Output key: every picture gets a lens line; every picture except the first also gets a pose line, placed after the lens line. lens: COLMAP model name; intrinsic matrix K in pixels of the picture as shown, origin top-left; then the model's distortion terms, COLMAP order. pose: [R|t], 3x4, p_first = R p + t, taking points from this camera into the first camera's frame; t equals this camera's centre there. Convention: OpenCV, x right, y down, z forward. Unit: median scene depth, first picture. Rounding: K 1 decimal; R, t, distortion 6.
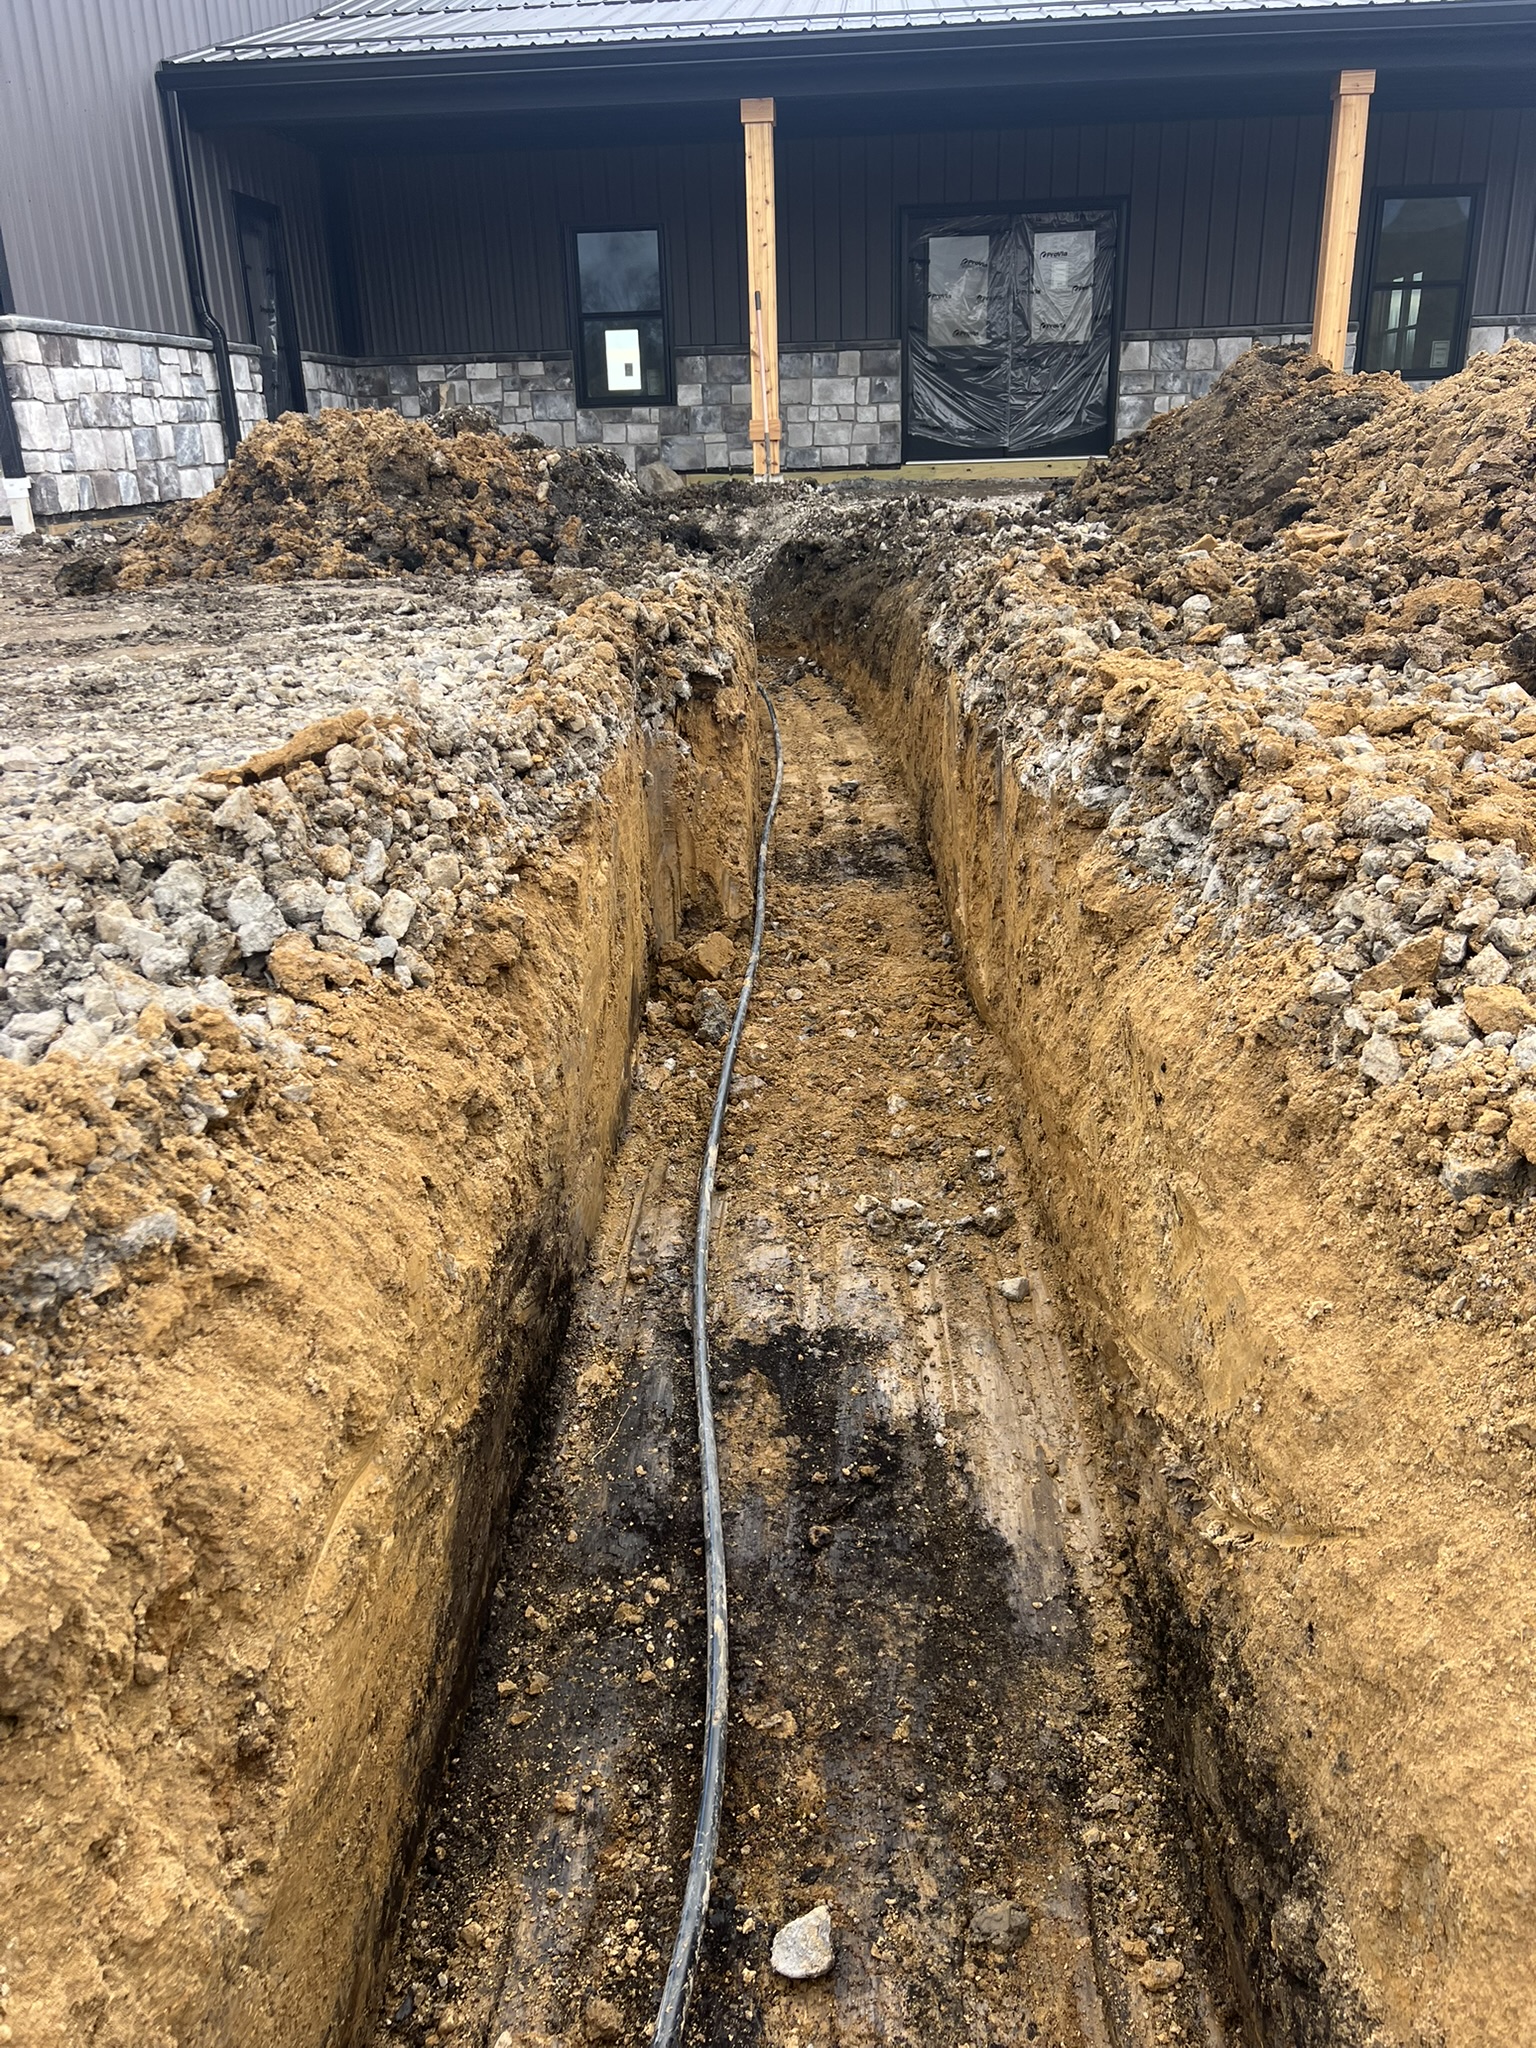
lens RADIAL K [[1519.5, 0, 768.0], [0, 1519.5, 1024.0], [0, 0, 1]] dist [0.035418, -0.054554]
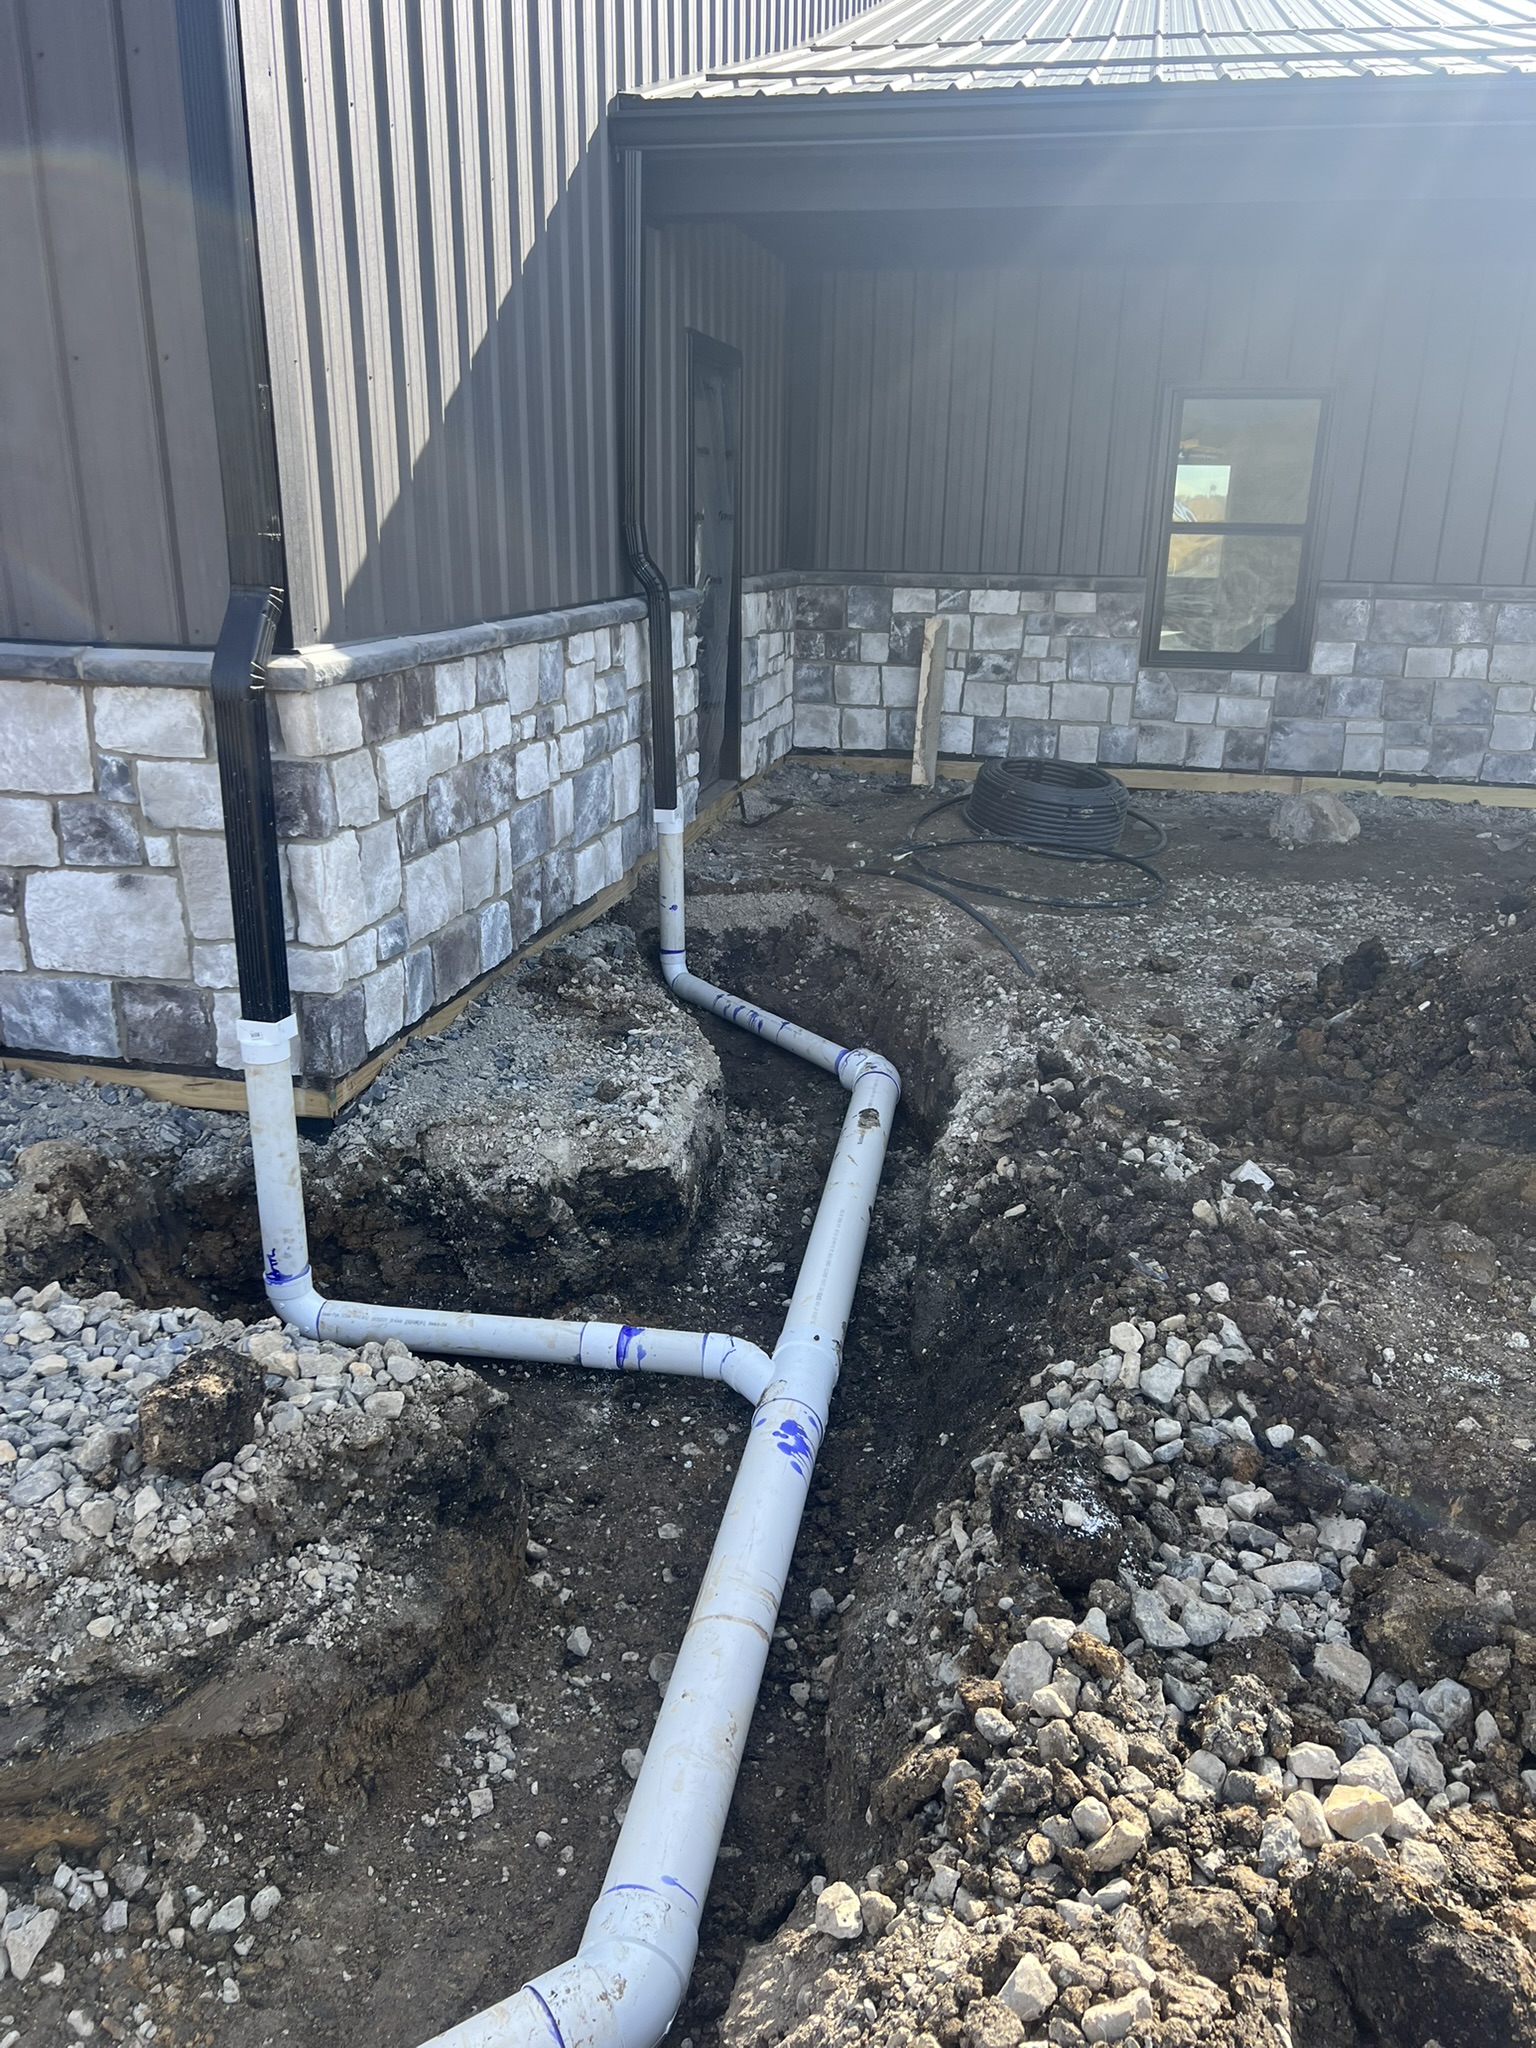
lens RADIAL K [[1519.5, 0, 768.0], [0, 1519.5, 1024.0], [0, 0, 1]] dist [0.035418, -0.054554]
pose [[0.989152, 0.086734, -0.118557, -0.221438], [-0.092067, 0.994938, -0.040264, -0.254188], [0.114464, 0.050742, 0.992131, 0.428860]]
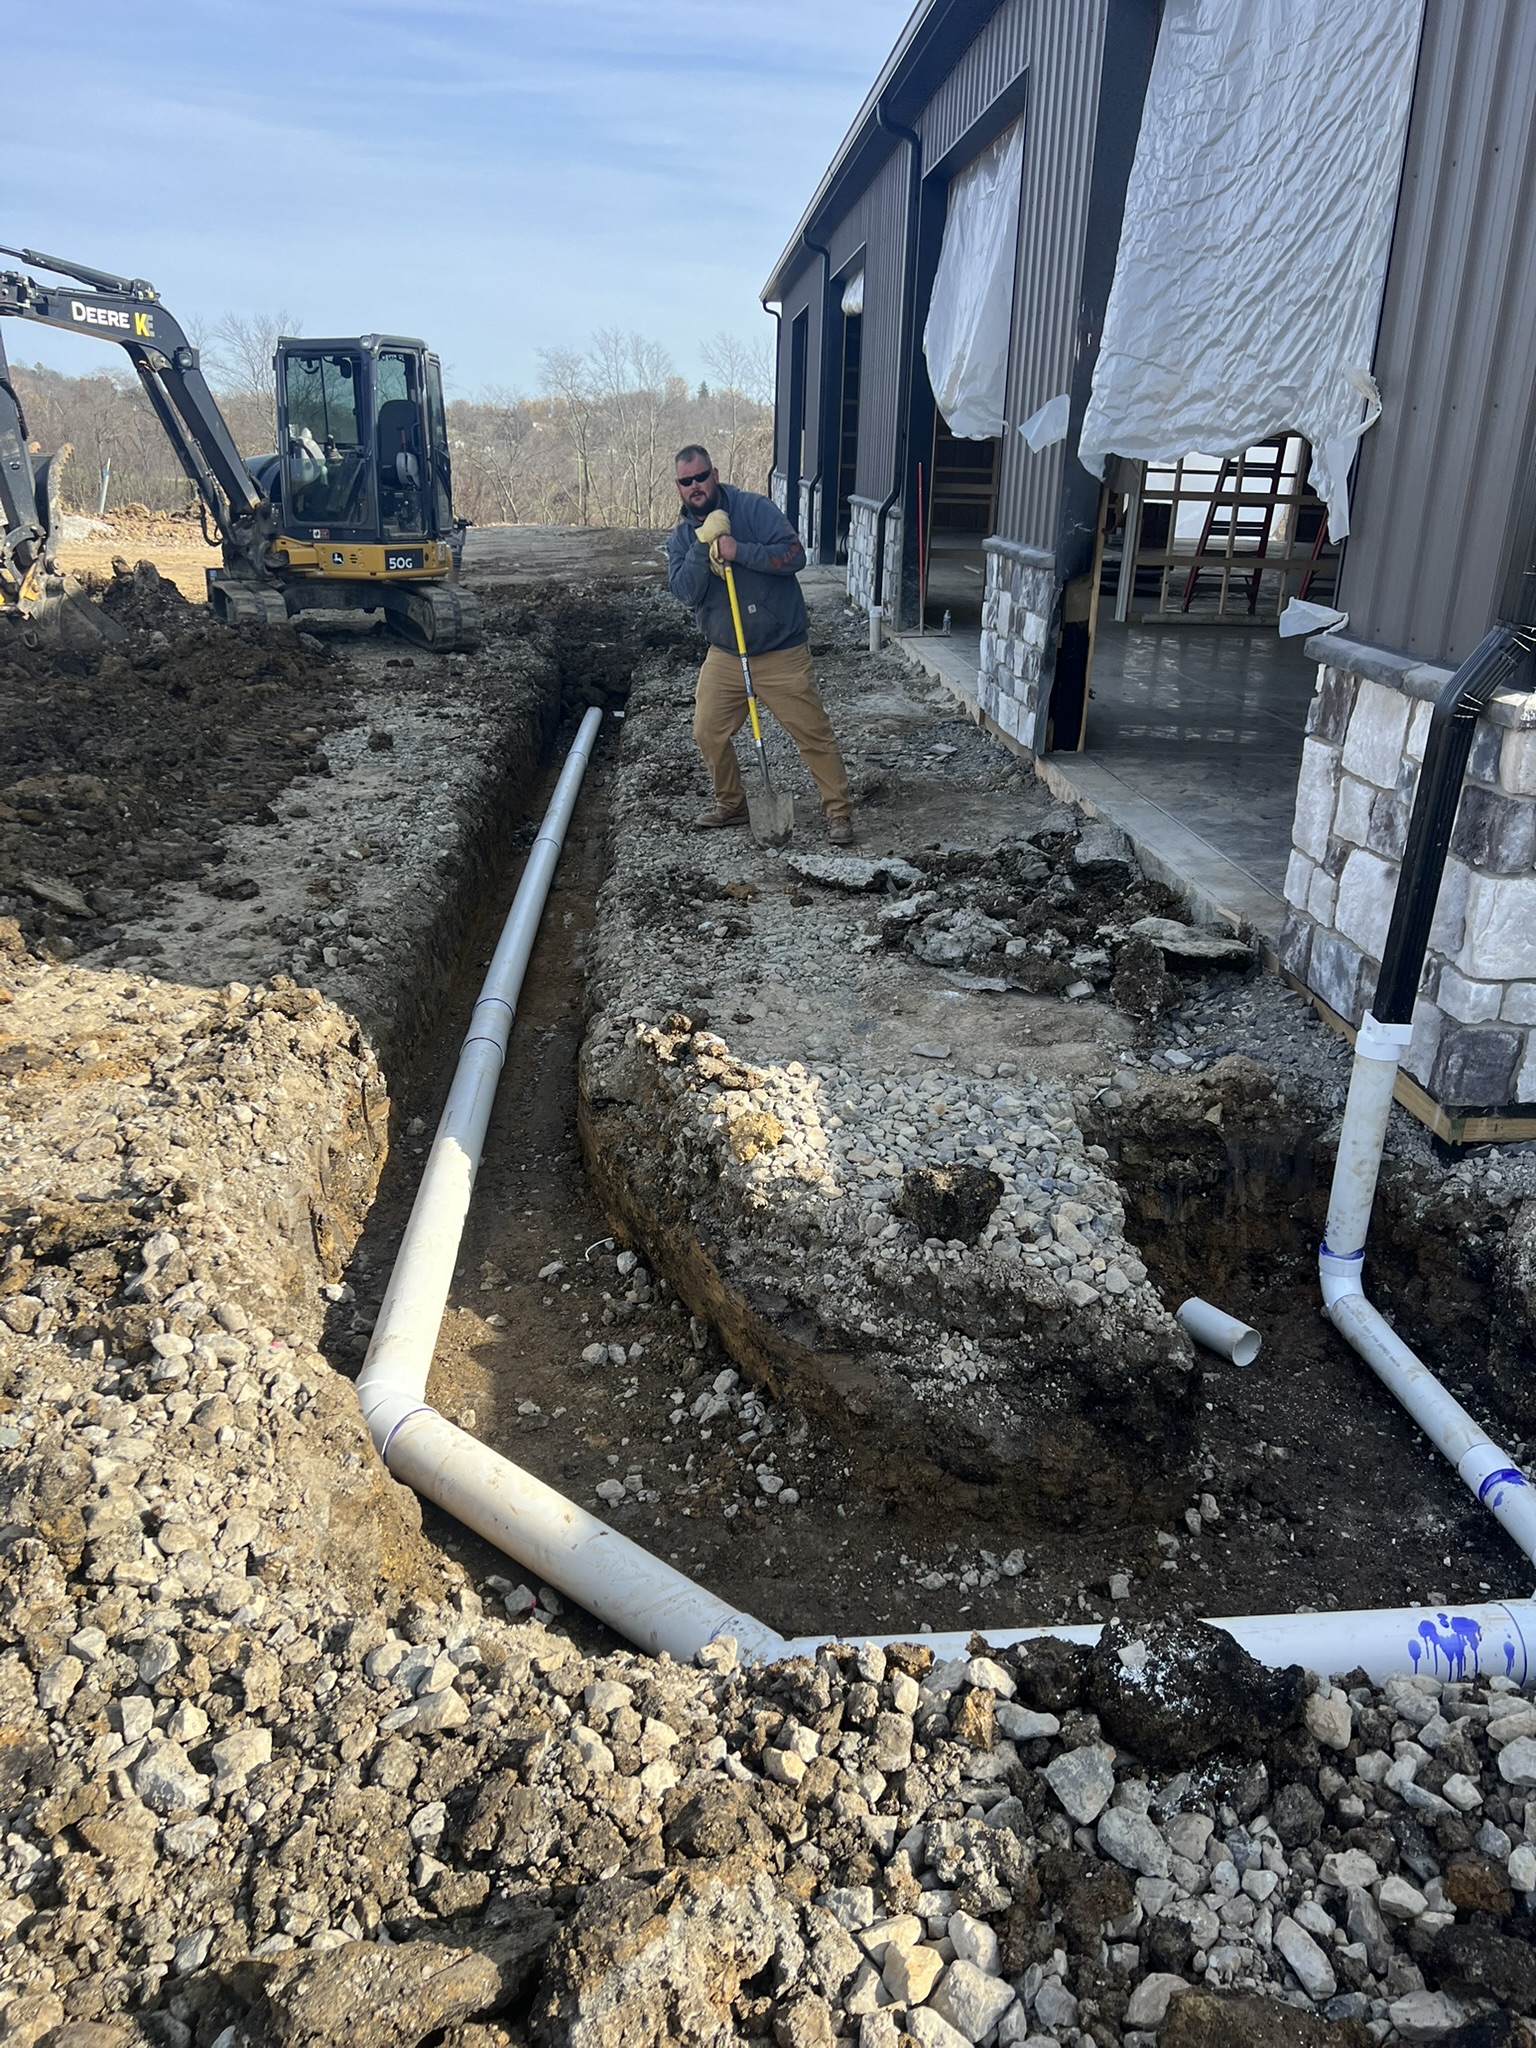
lens RADIAL K [[1521.1, 0, 768.0], [0, 1521.1, 1024.0], [0, 0, 1]] dist [0.040018, -0.118899]
pose [[0.114618, 0.372899, -0.920765, -0.075103], [-0.387656, 0.870179, 0.304156, -0.304007], [0.914651, 0.322078, 0.244295, 0.516959]]
